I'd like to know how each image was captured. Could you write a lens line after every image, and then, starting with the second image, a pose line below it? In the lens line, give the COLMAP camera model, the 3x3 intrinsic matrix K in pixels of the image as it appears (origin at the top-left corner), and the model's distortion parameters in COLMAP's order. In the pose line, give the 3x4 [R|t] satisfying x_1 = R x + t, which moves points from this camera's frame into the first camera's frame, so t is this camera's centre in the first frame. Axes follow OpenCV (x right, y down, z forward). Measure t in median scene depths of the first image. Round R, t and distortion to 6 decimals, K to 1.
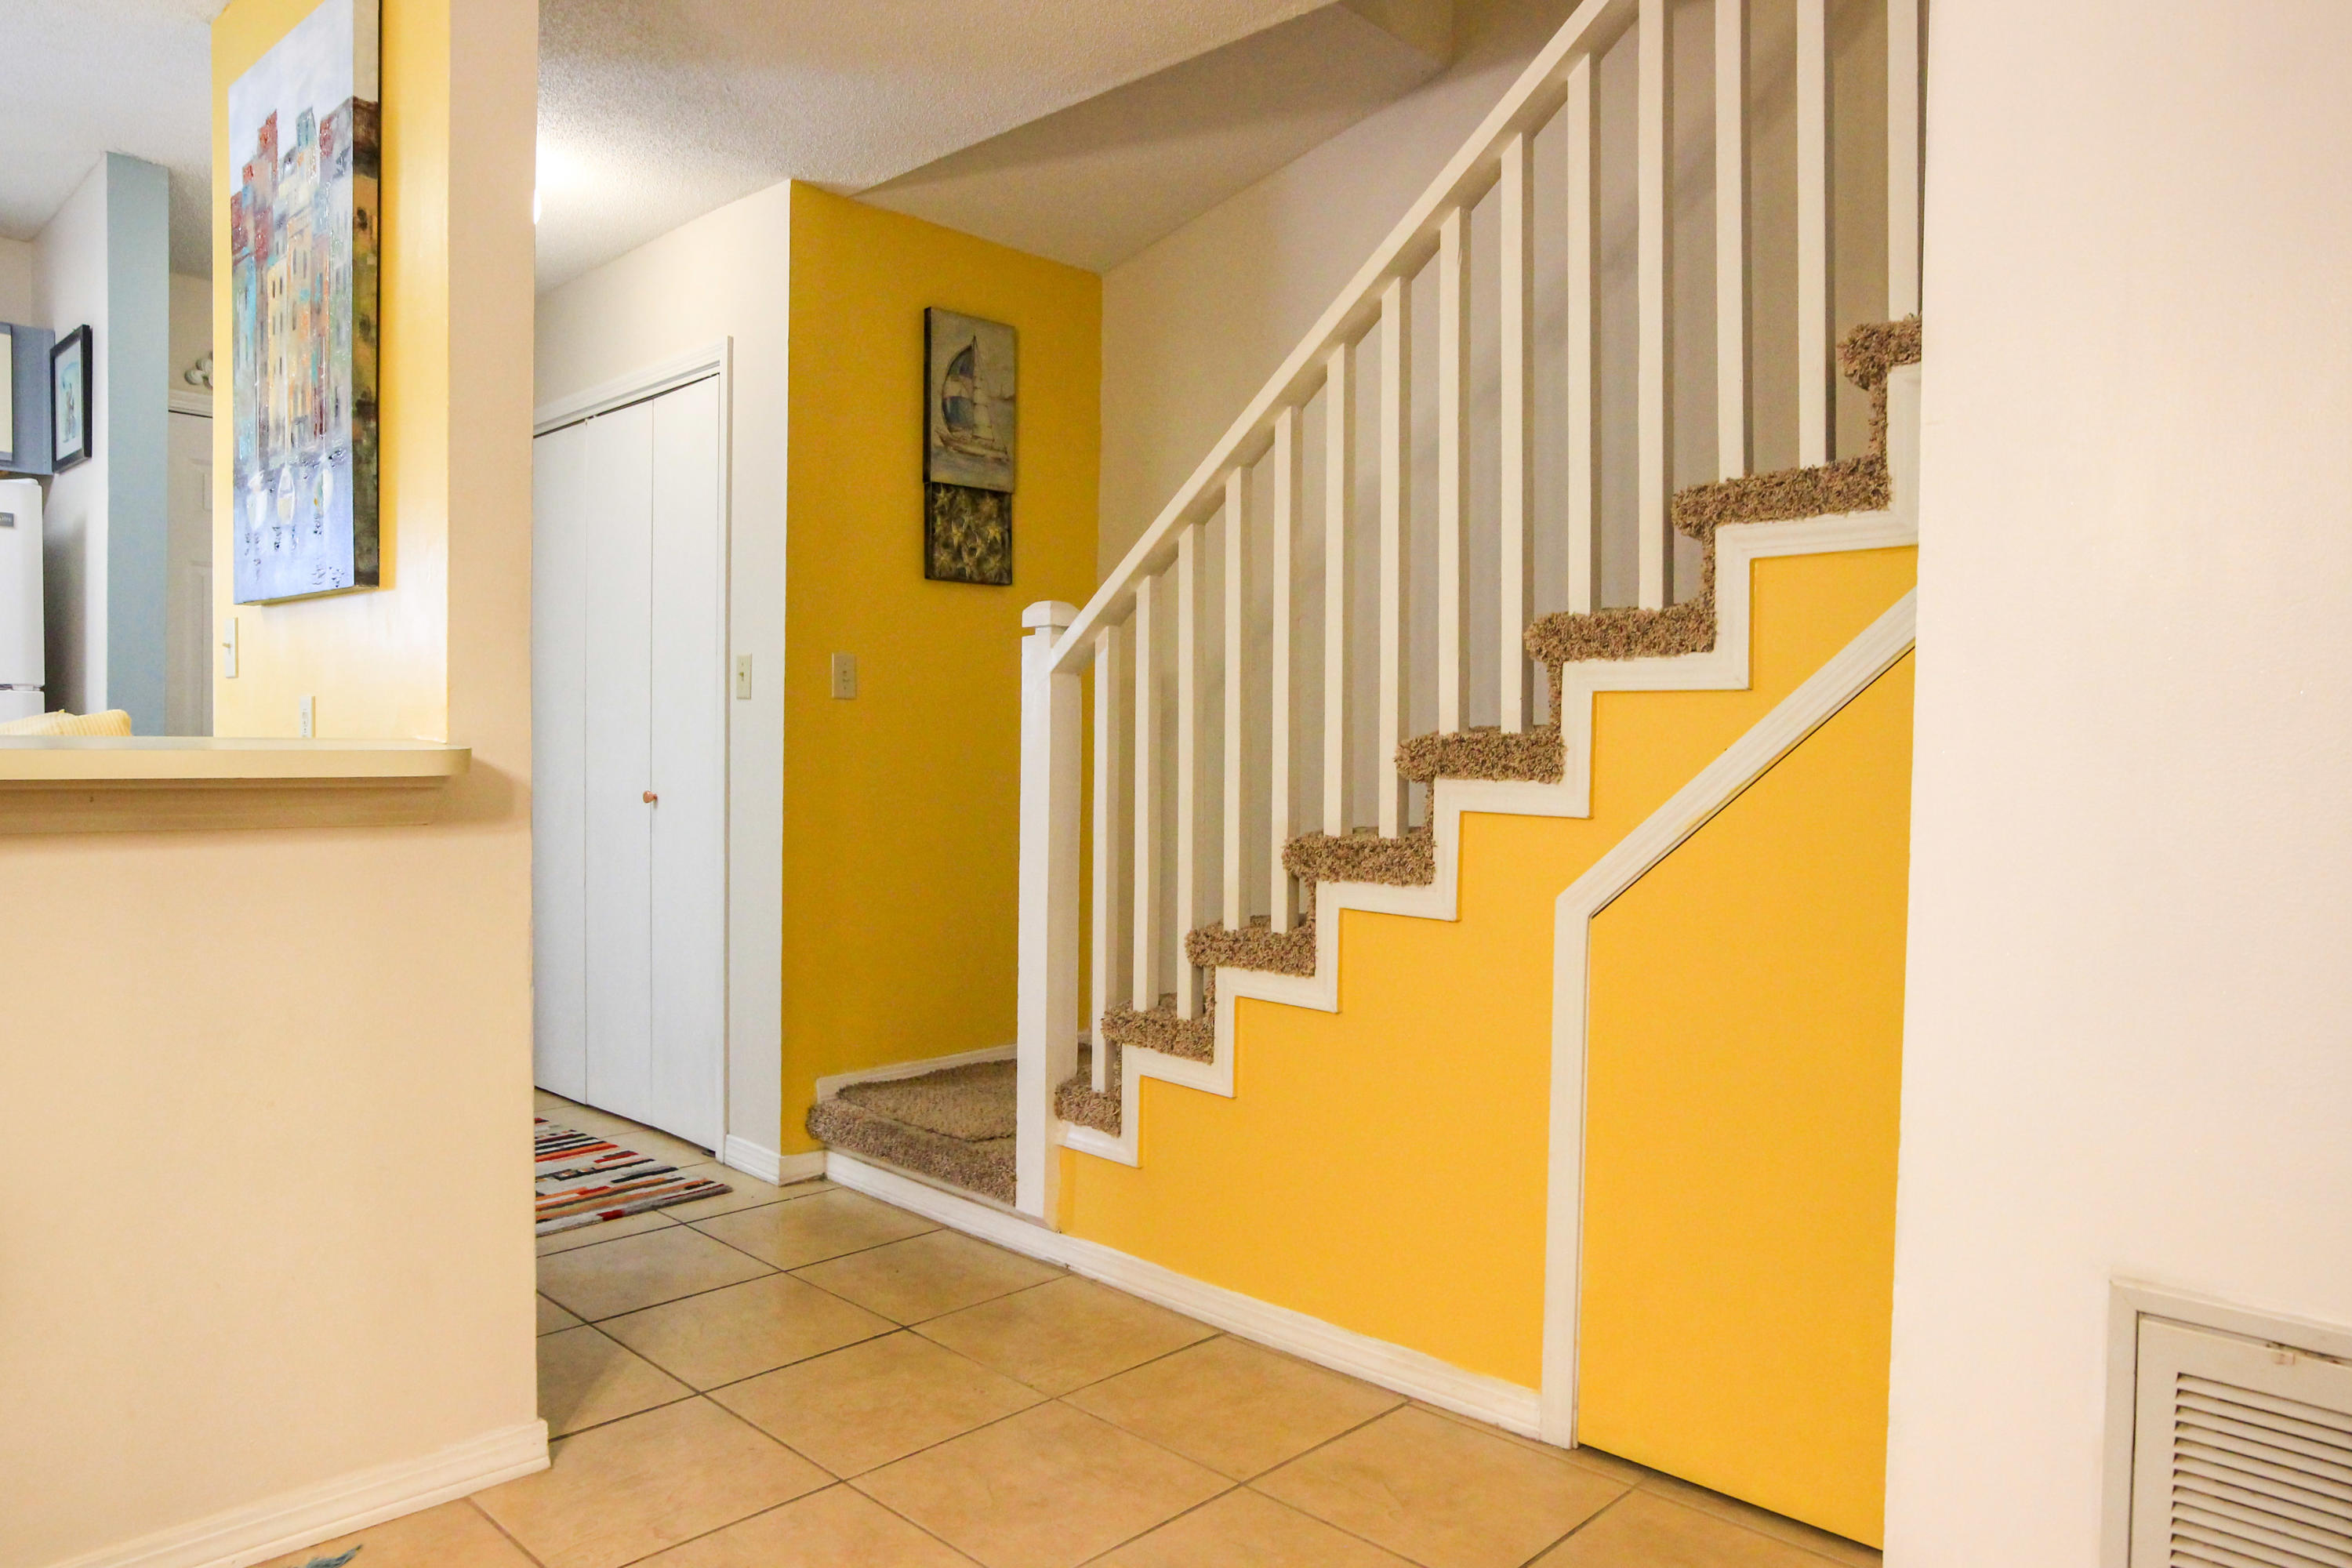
lens RADIAL K [[1512.8, 0, 1176.0], [0, 1512.8, 784.0], [0, 0, 1]] dist [-0.062495, 0.050481]
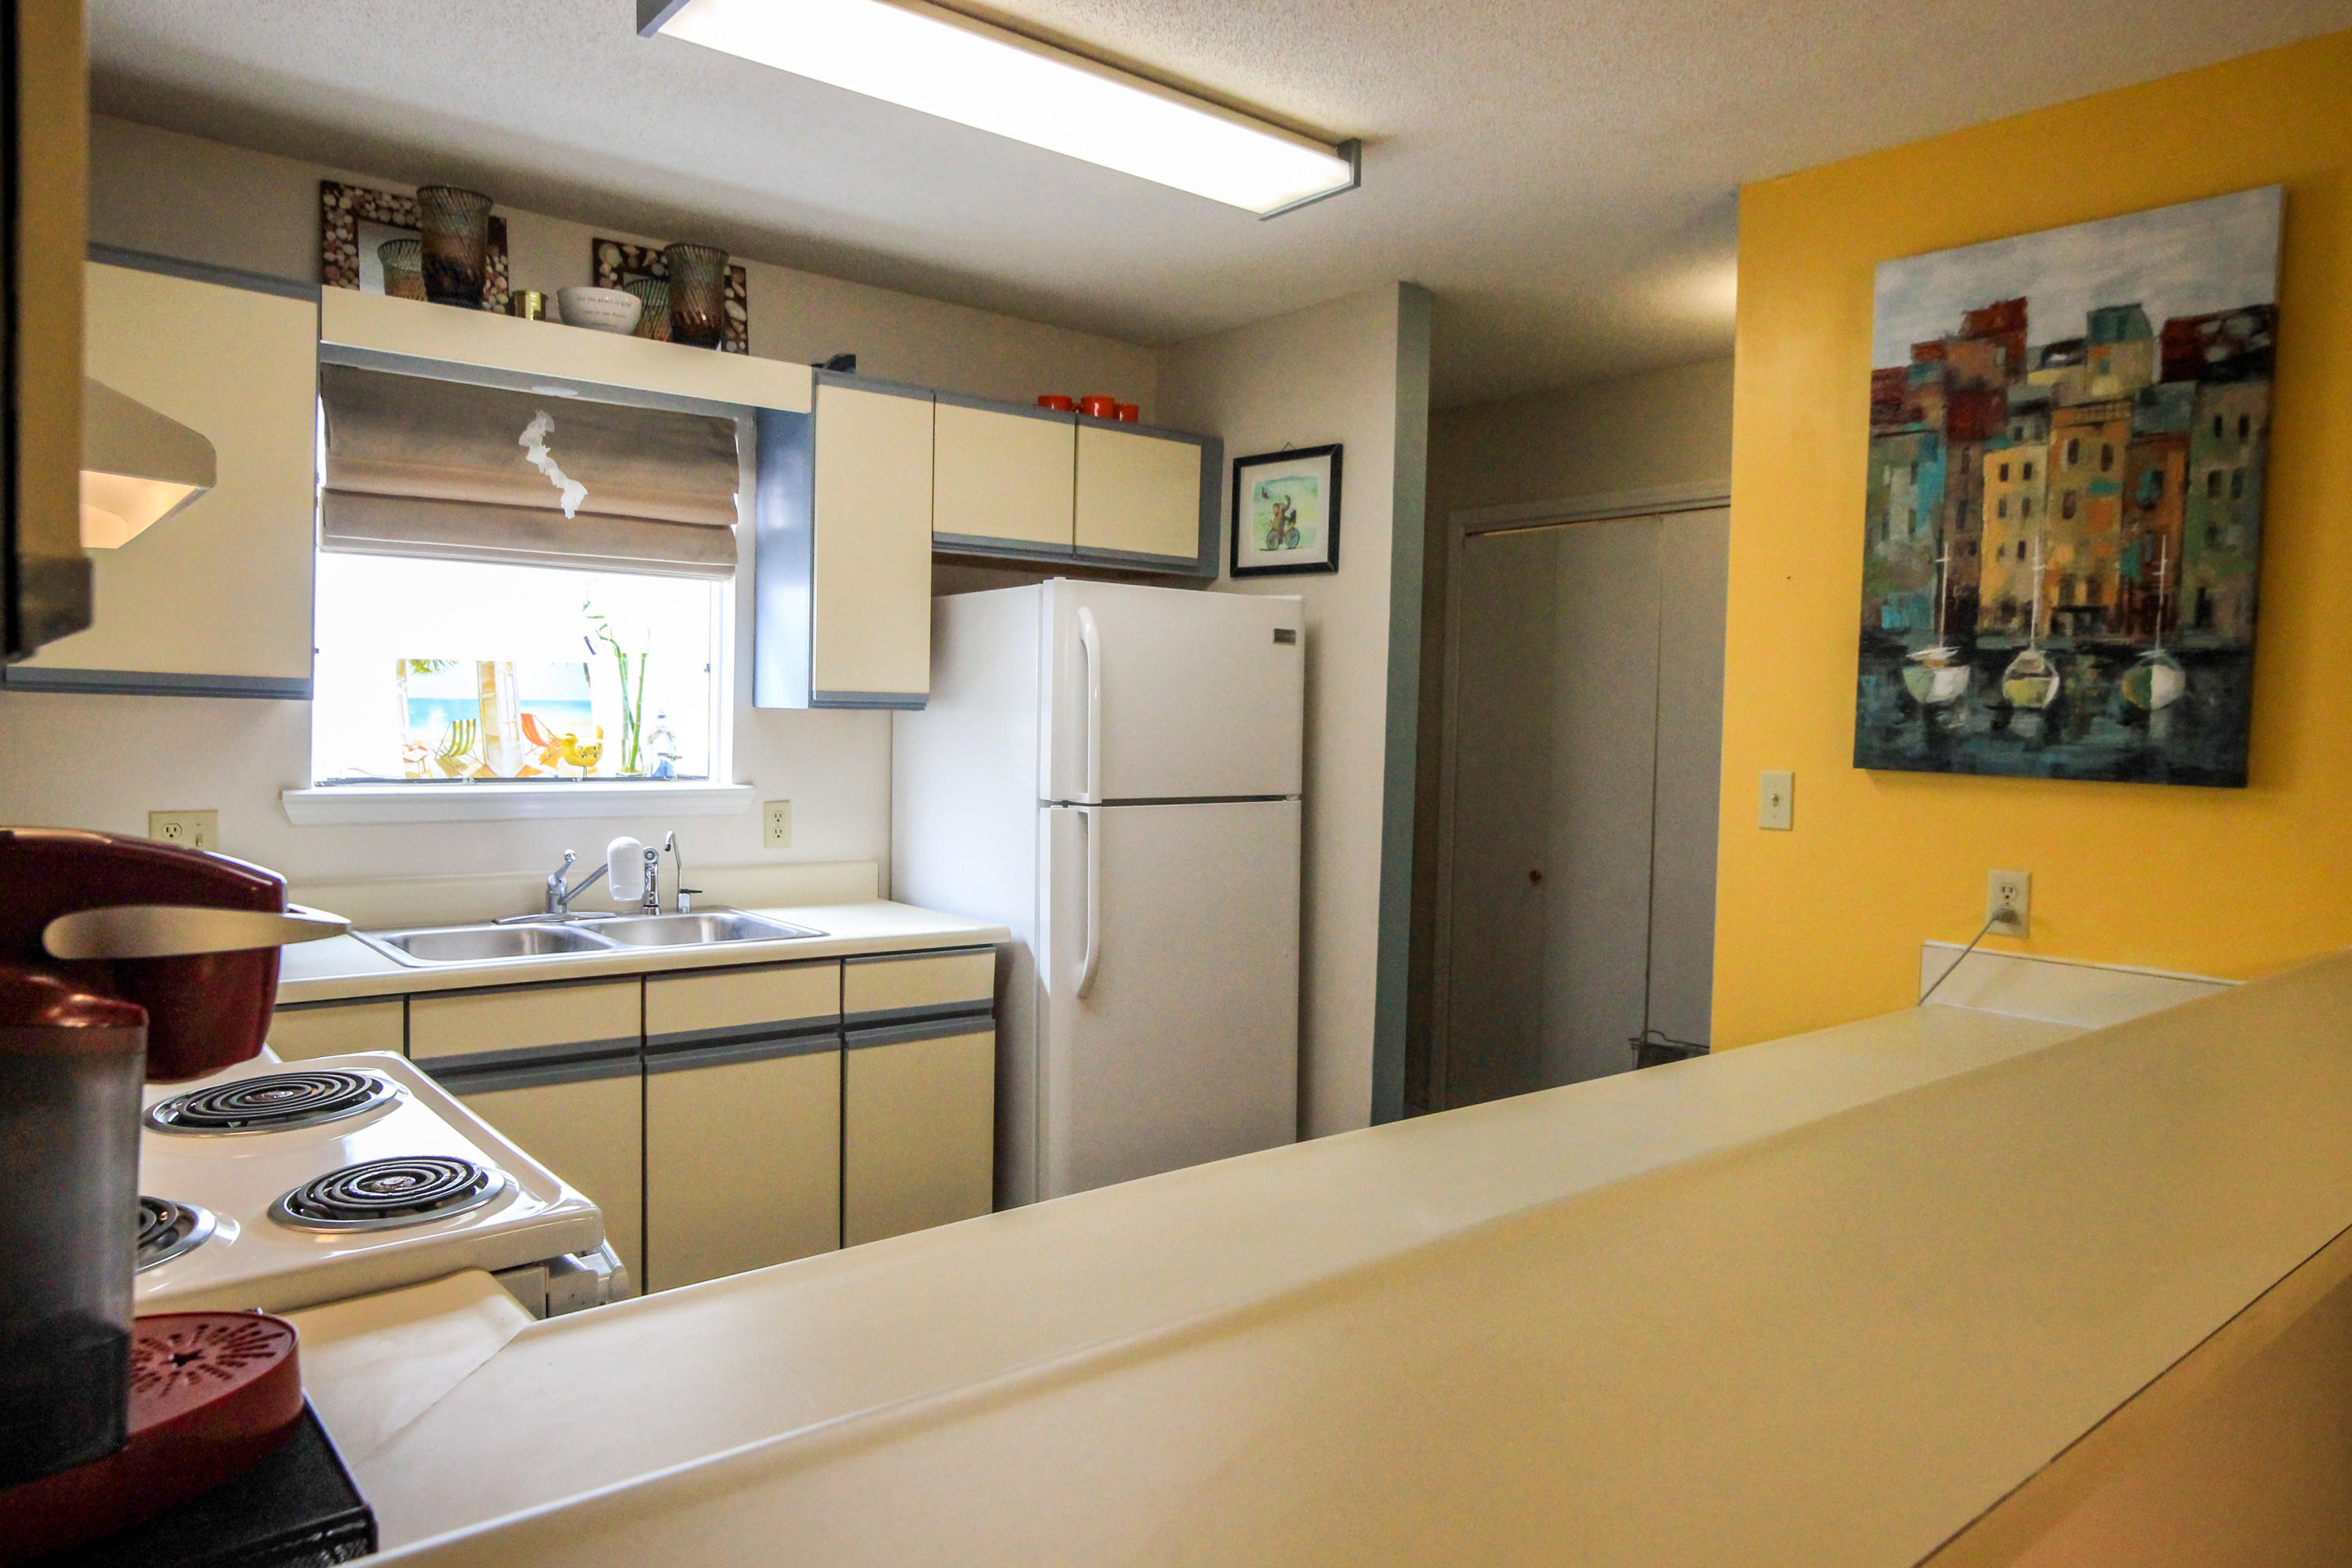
lens RADIAL K [[1512.8, 0, 1176.0], [0, 1512.8, 784.0], [0, 0, 1]] dist [-0.062495, 0.050481]
pose [[0.993850, 0.016217, -0.109539, -0.695214], [-0.014669, 0.999781, 0.014927, -0.083455], [0.109757, -0.013229, 0.993870, -0.052465]]
